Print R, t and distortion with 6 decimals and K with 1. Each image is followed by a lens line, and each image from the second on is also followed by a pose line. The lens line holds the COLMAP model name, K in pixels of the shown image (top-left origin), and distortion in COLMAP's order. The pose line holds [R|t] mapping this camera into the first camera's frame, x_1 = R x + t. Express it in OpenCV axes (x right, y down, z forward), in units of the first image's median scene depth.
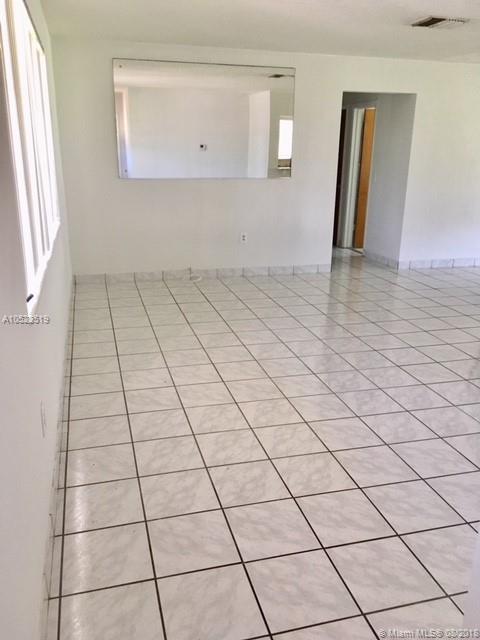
lens RADIAL K [[548.1, 0, 238.9], [0, 548.1, 320.8], [0, 0, 1]] dist [0.068616, -0.089231]
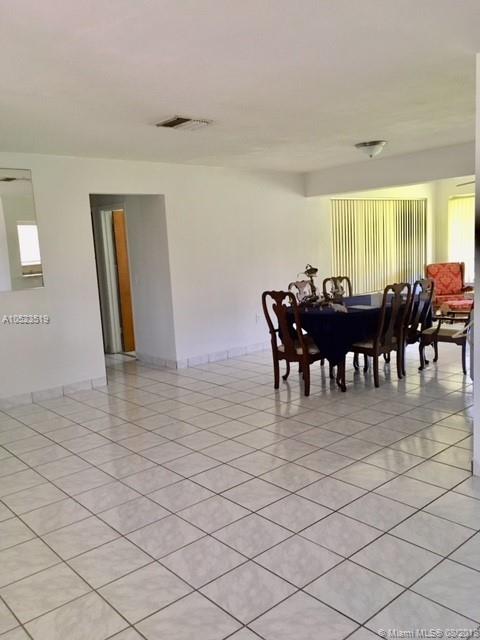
lens RADIAL K [[548.1, 0, 238.3], [0, 548.1, 318.0], [0, 0, 1]] dist [0.068616, -0.089231]
pose [[0.898740, -0.119959, 0.421754, -0.003815], [0.192225, 0.972286, -0.133078, -0.036262], [-0.394101, 0.200674, 0.896891, 0.104460]]
